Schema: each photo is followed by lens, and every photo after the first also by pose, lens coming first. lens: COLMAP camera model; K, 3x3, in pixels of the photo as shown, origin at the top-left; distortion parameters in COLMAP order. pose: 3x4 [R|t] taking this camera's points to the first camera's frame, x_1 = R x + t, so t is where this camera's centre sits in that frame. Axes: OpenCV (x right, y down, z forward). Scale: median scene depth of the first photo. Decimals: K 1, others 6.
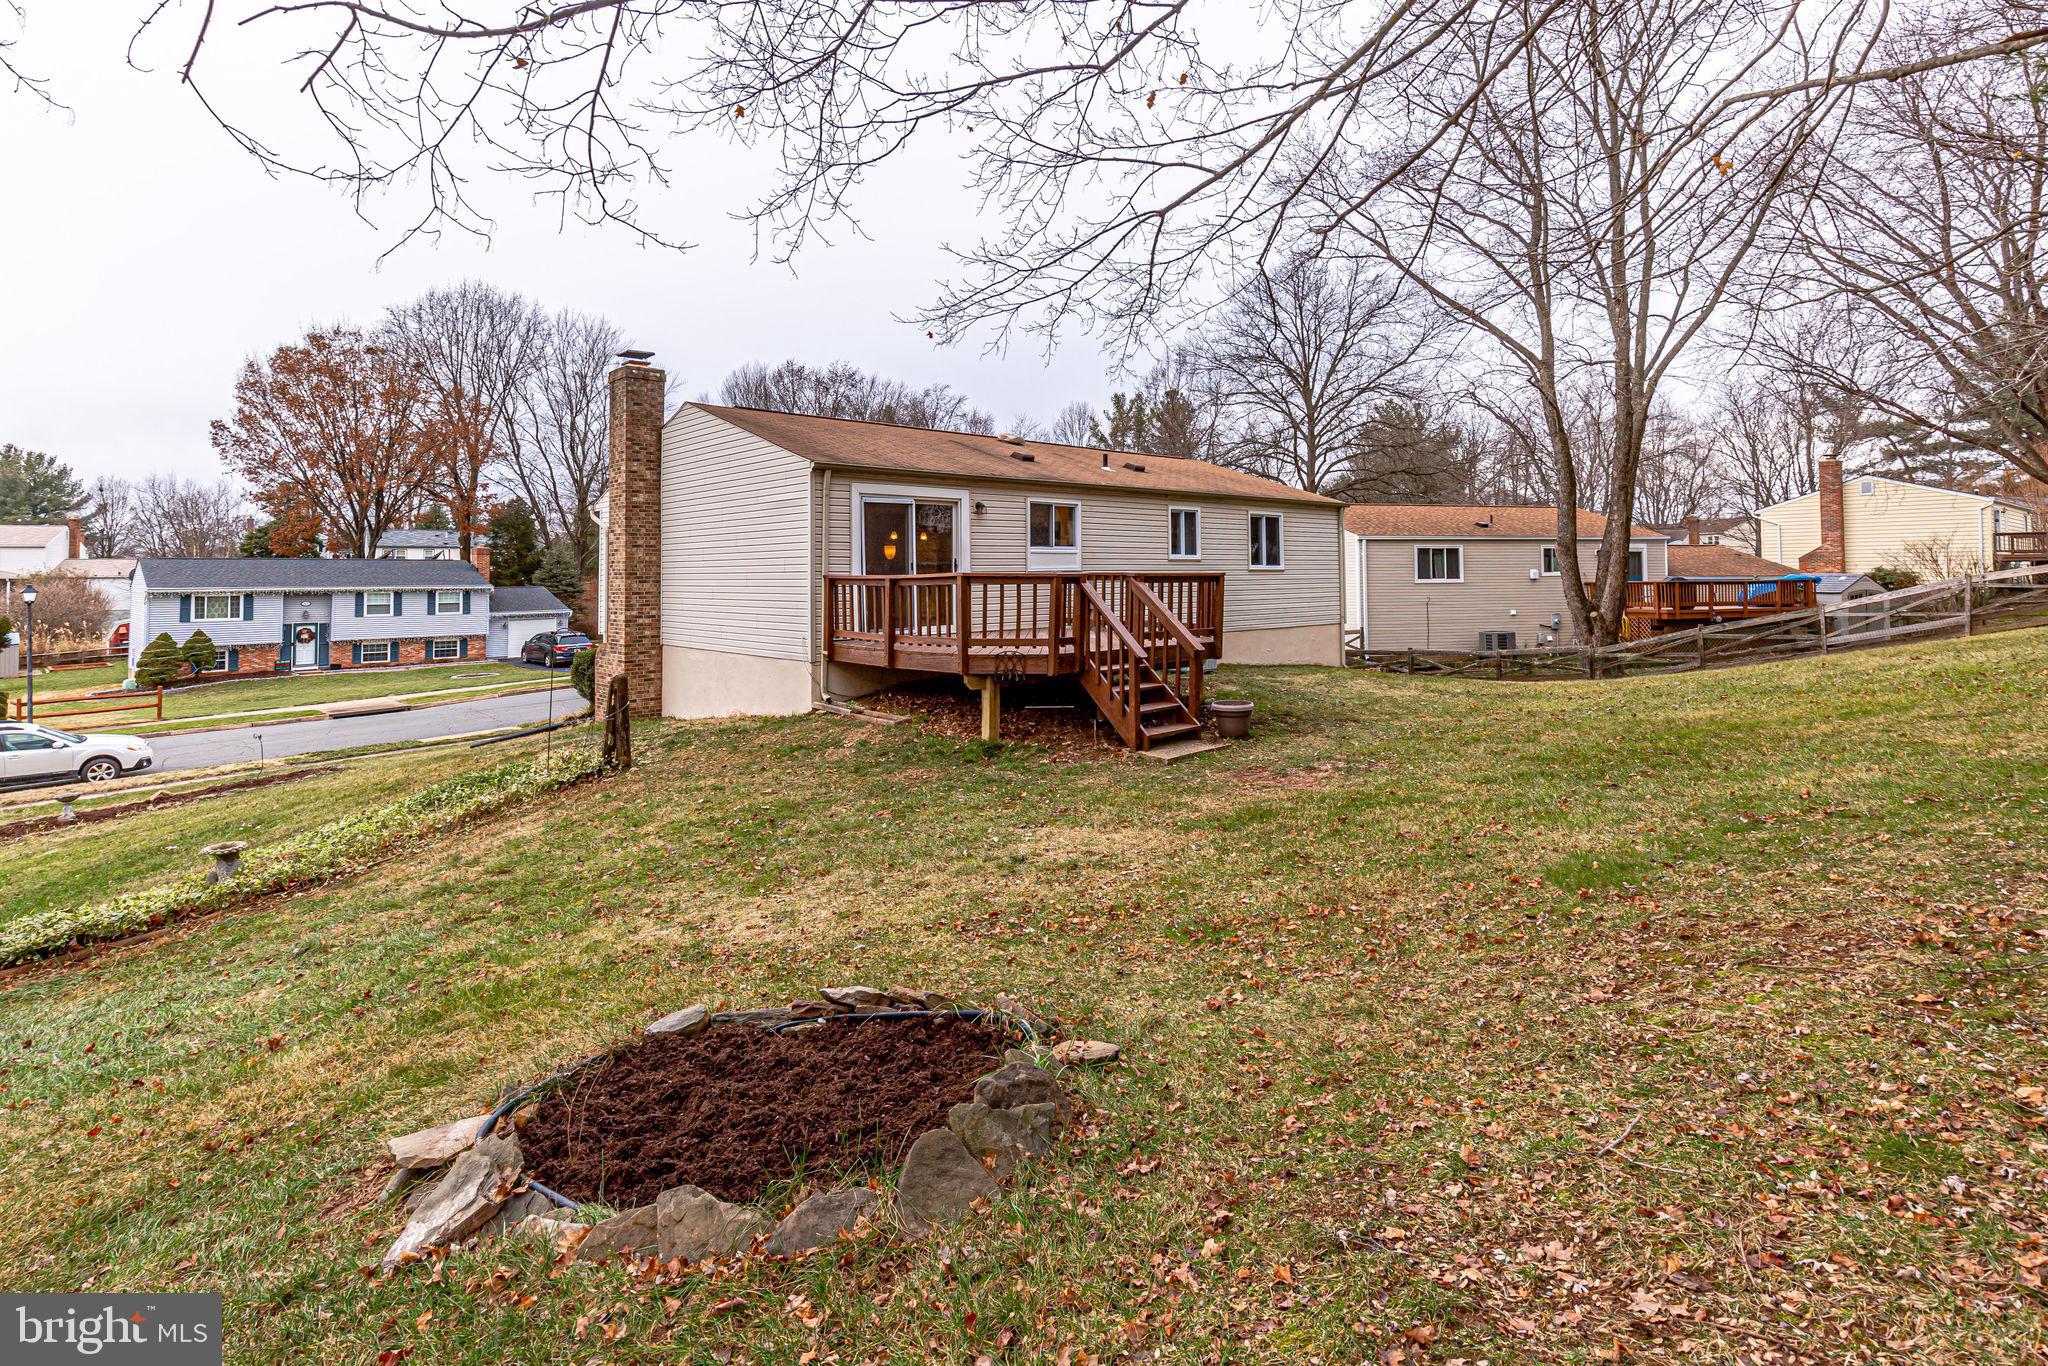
lens RADIAL K [[983.7, 0, 1027.2], [0, 983.7, 552.4], [0, 0, 1]] dist [0.009023, -0.000527]
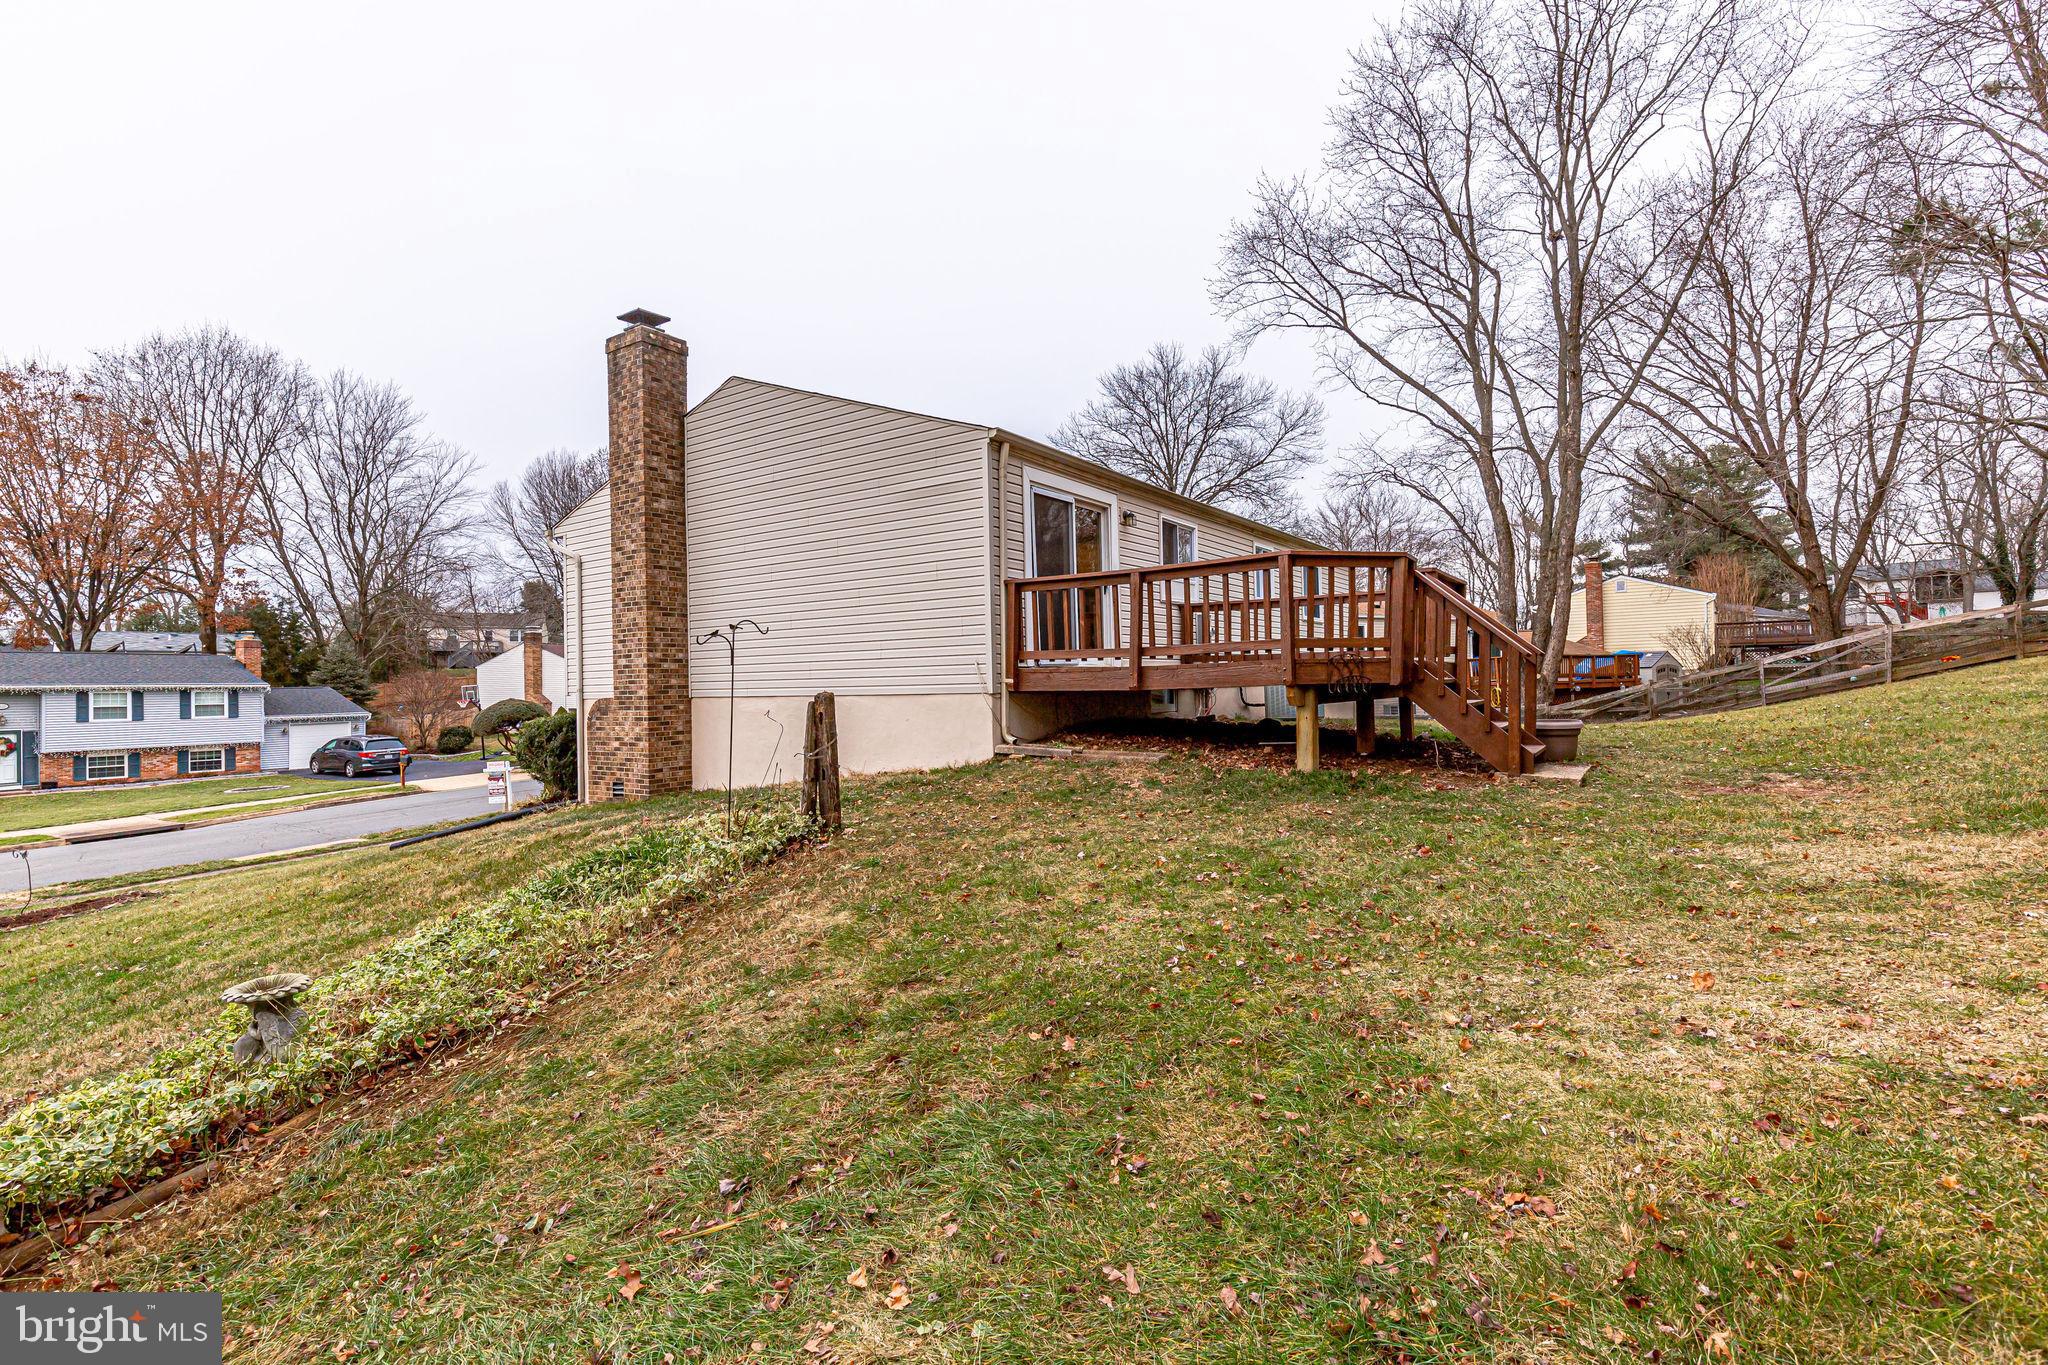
lens RADIAL K [[931.6, 0, 1021.6], [0, 931.6, 678.3], [0, 0, 1]] dist [0.007722, -0.000513]
pose [[0.974009, -0.011574, 0.226212, -0.107193], [0.008977, 0.999881, 0.012507, 0.027015], [-0.226330, -0.010151, 0.973998, 0.087927]]
